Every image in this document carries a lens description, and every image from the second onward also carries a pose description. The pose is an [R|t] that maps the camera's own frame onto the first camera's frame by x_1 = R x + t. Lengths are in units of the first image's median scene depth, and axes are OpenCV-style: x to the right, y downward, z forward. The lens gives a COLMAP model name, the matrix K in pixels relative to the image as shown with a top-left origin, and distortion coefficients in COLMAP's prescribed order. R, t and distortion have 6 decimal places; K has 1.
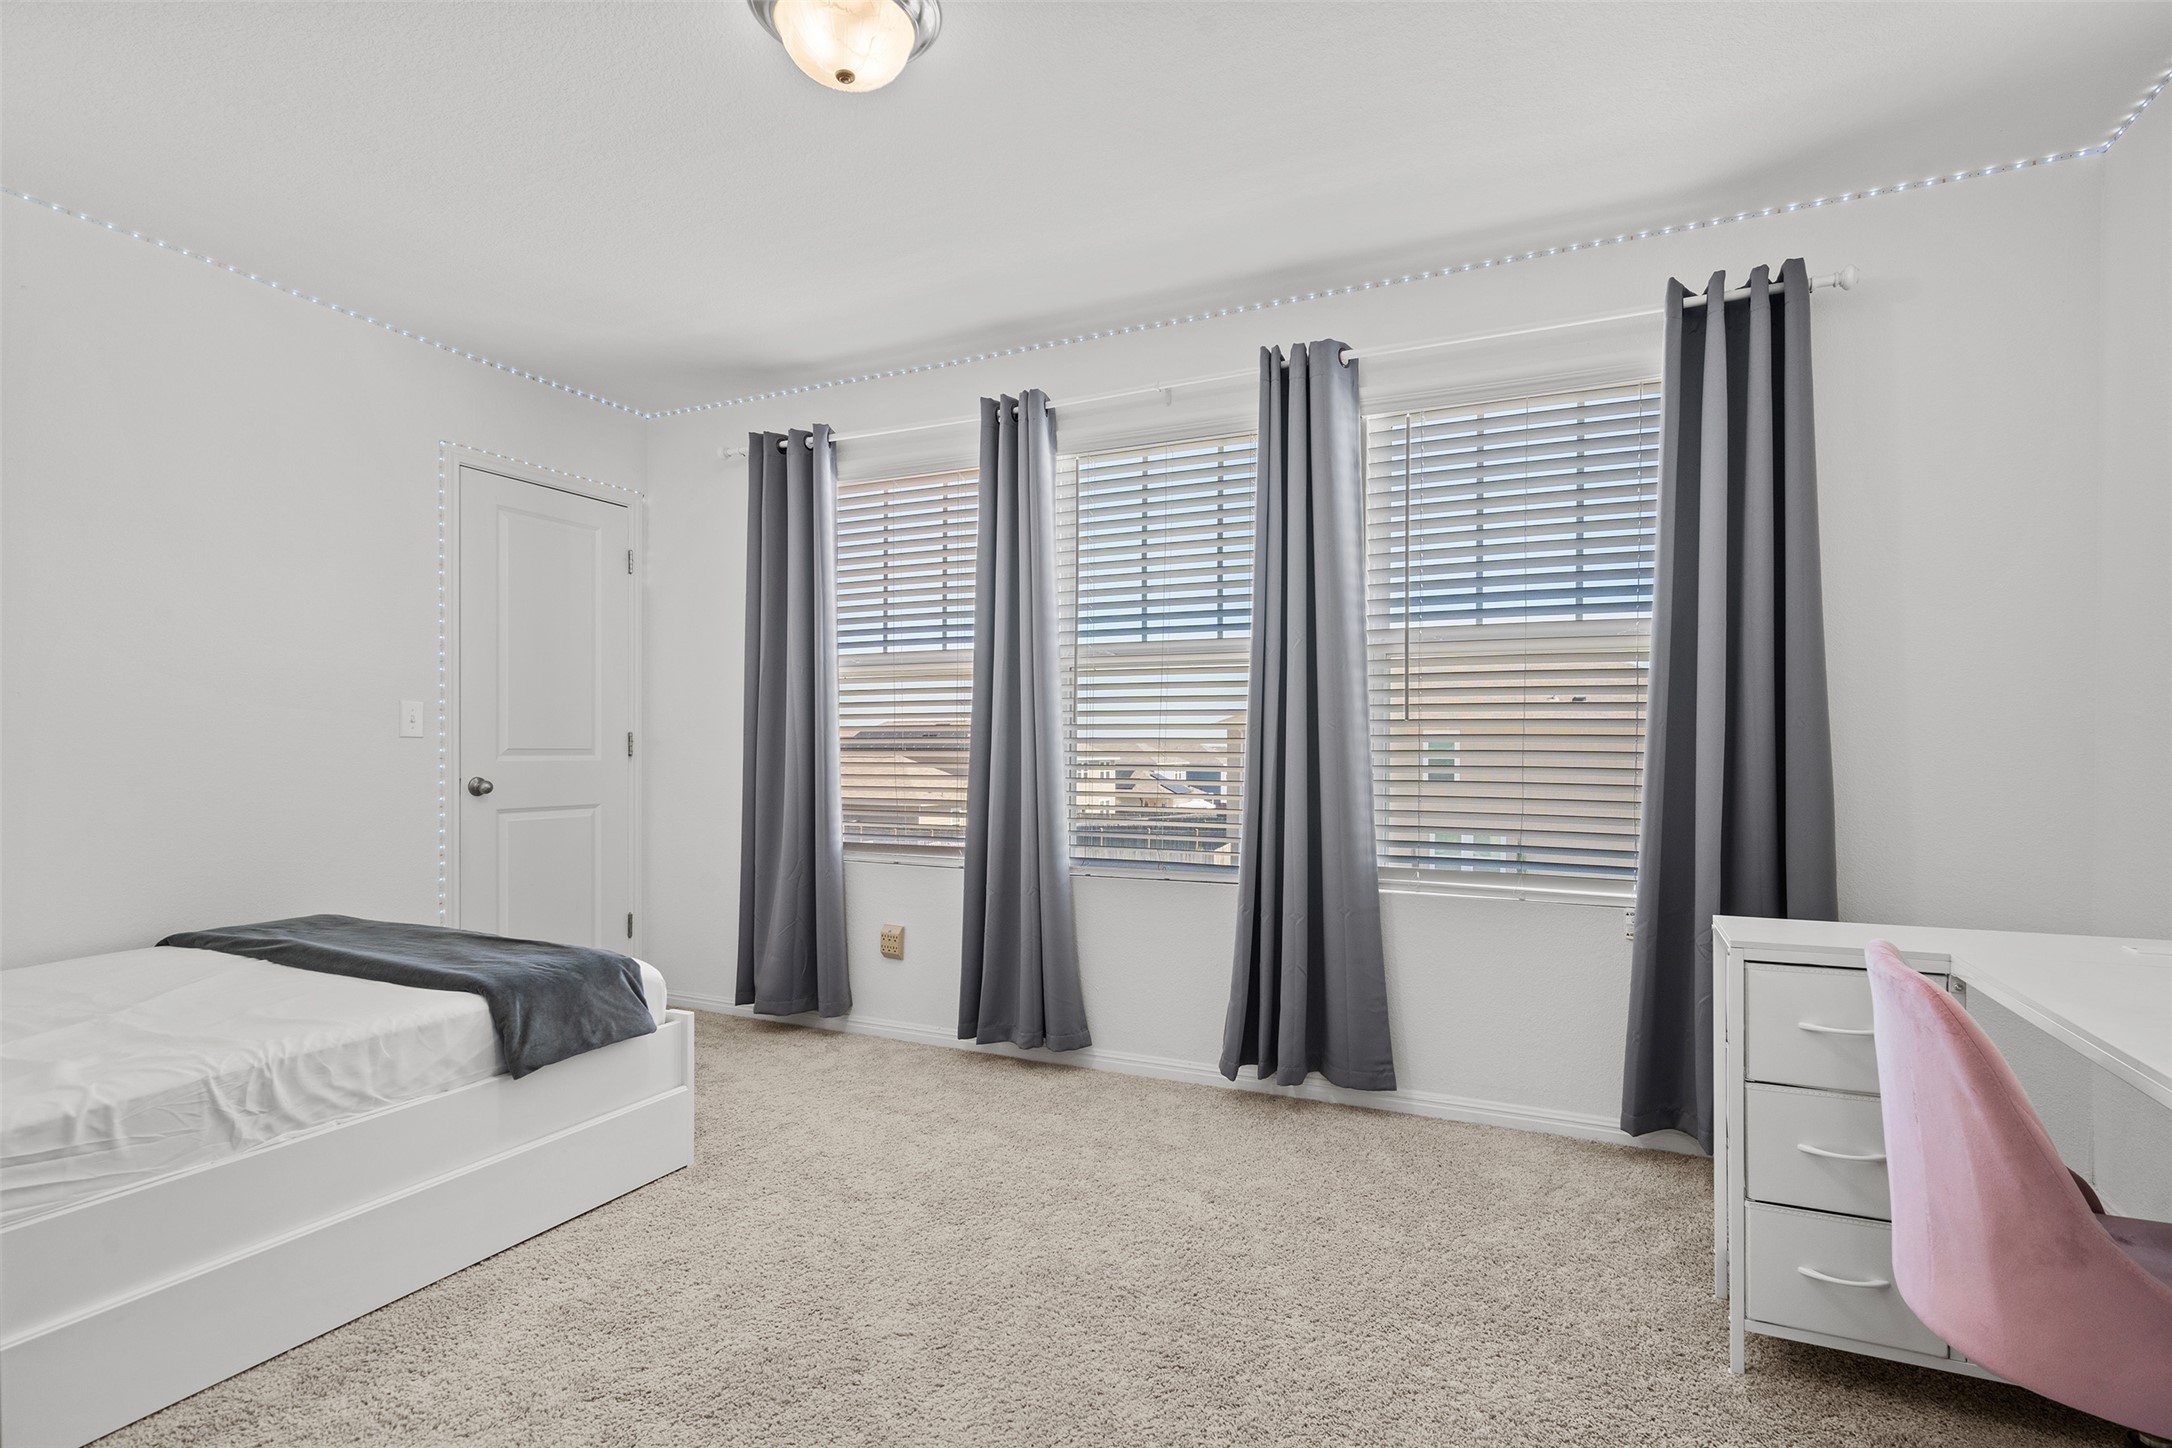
lens RADIAL K [[1050.0, 0, 1092.1], [0, 1050.0, 744.4], [0, 0, 1]] dist [-0.000218, -0.000022]
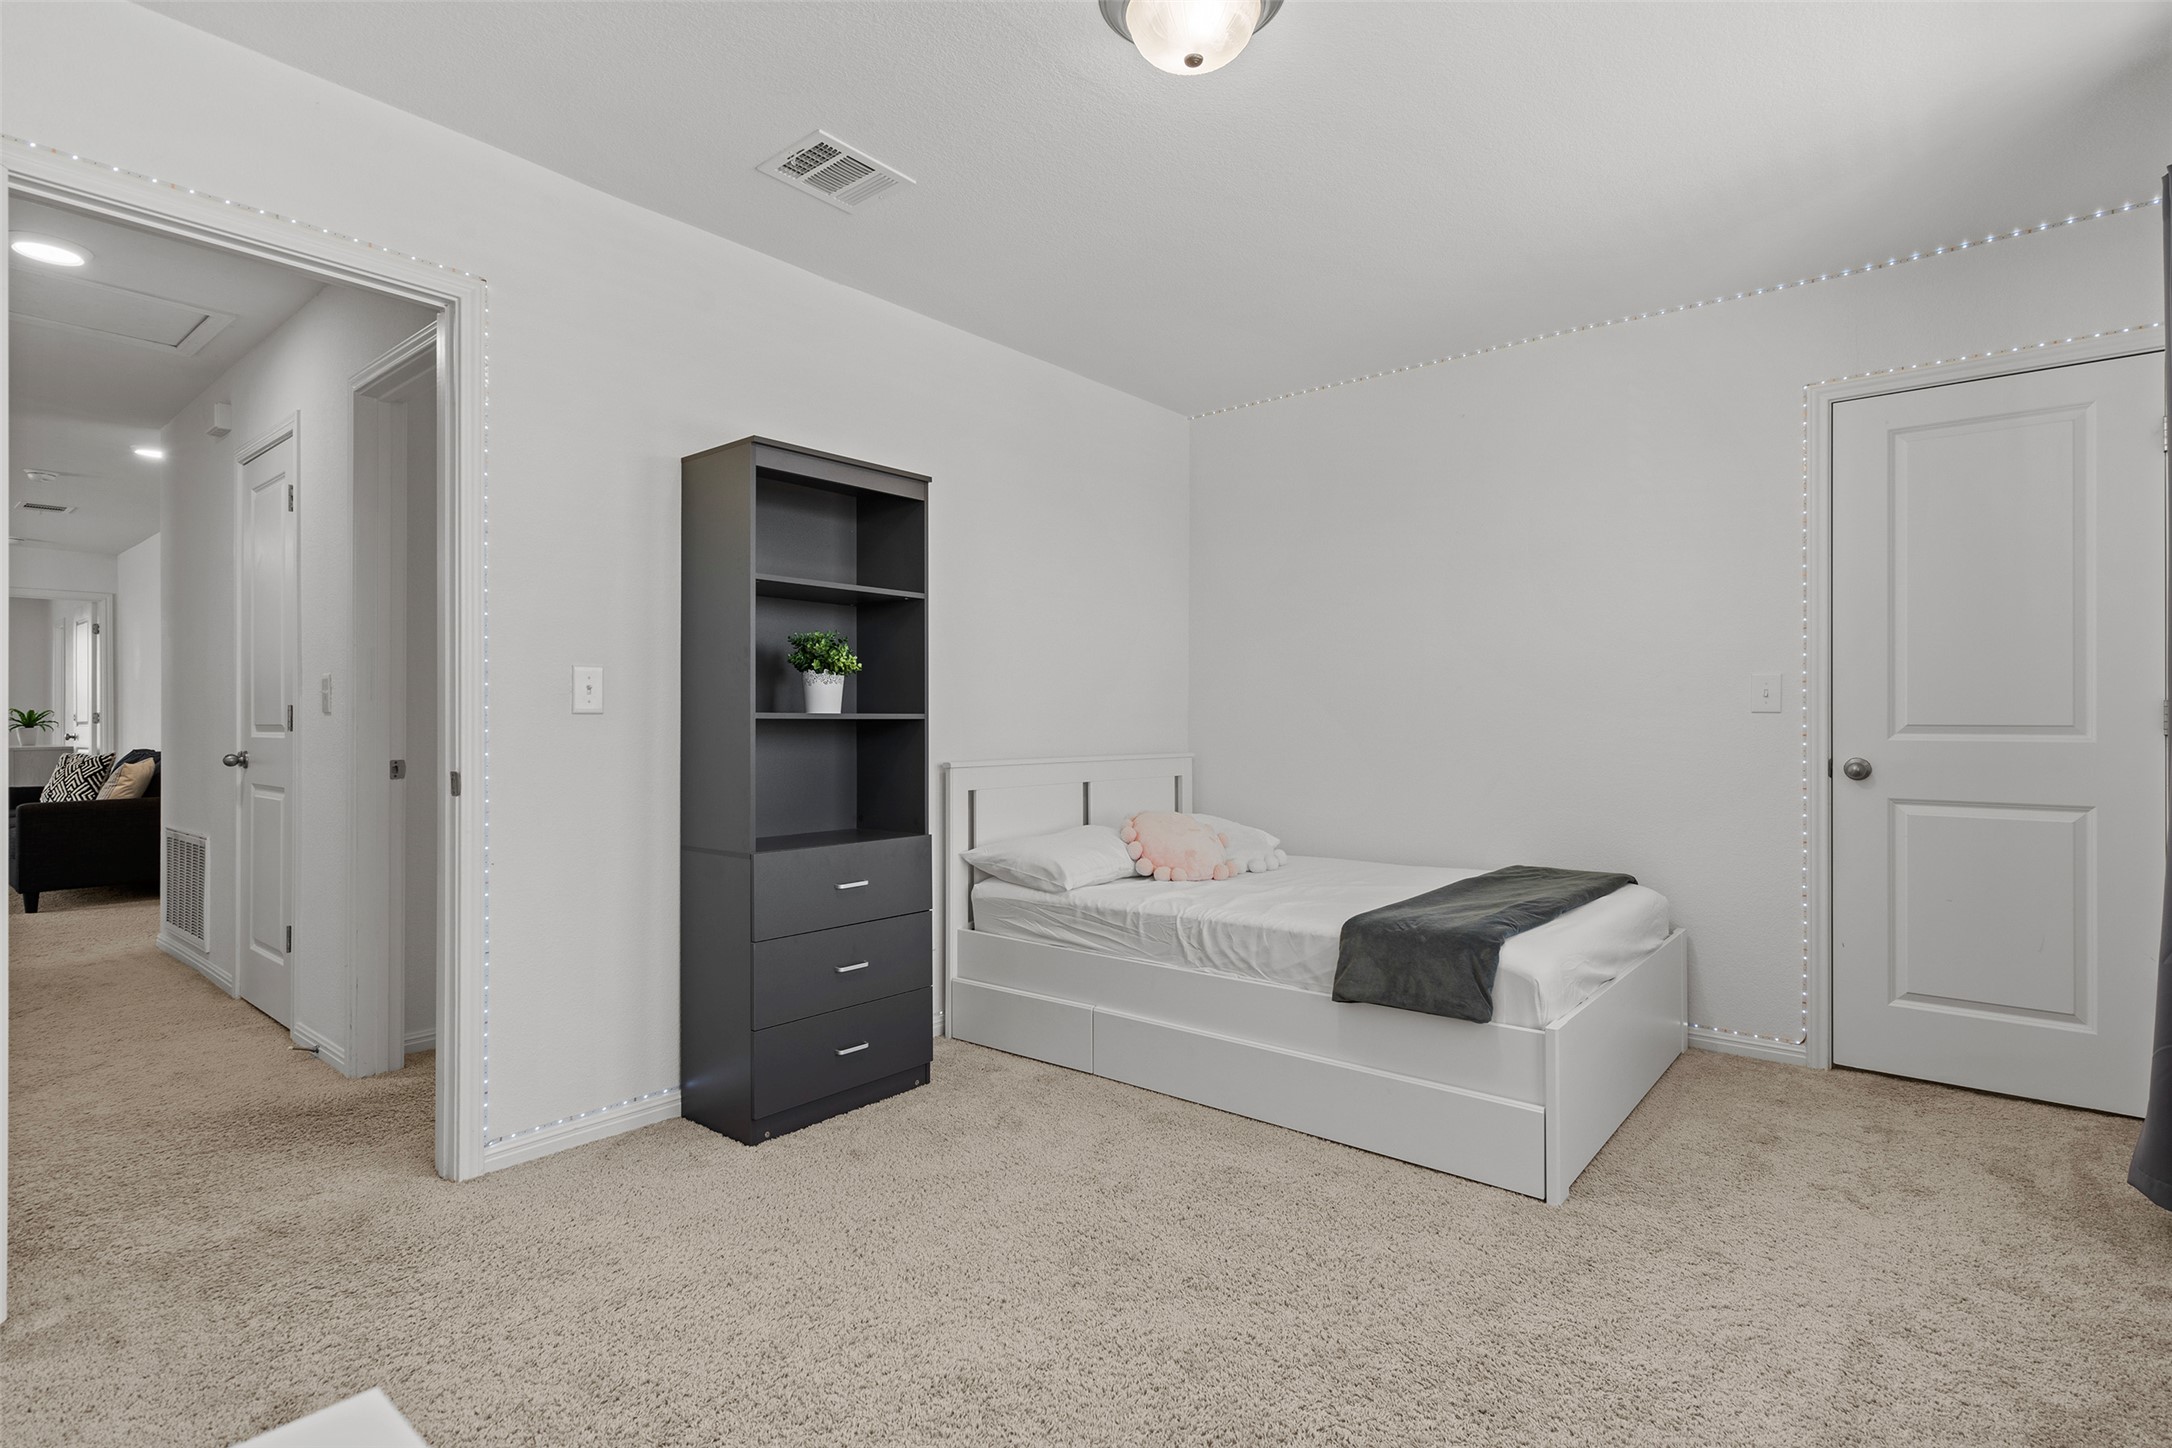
lens RADIAL K [[1050.0, 0, 1092.8], [0, 1050.0, 713.4], [0, 0, 1]] dist [-0.000218, -0.000022]
pose [[-0.249180, -0.011517, -0.968389, 0.740109], [0.000761, 0.999927, -0.012088, 0.008782], [0.968457, -0.003749, -0.249153, 1.136015]]
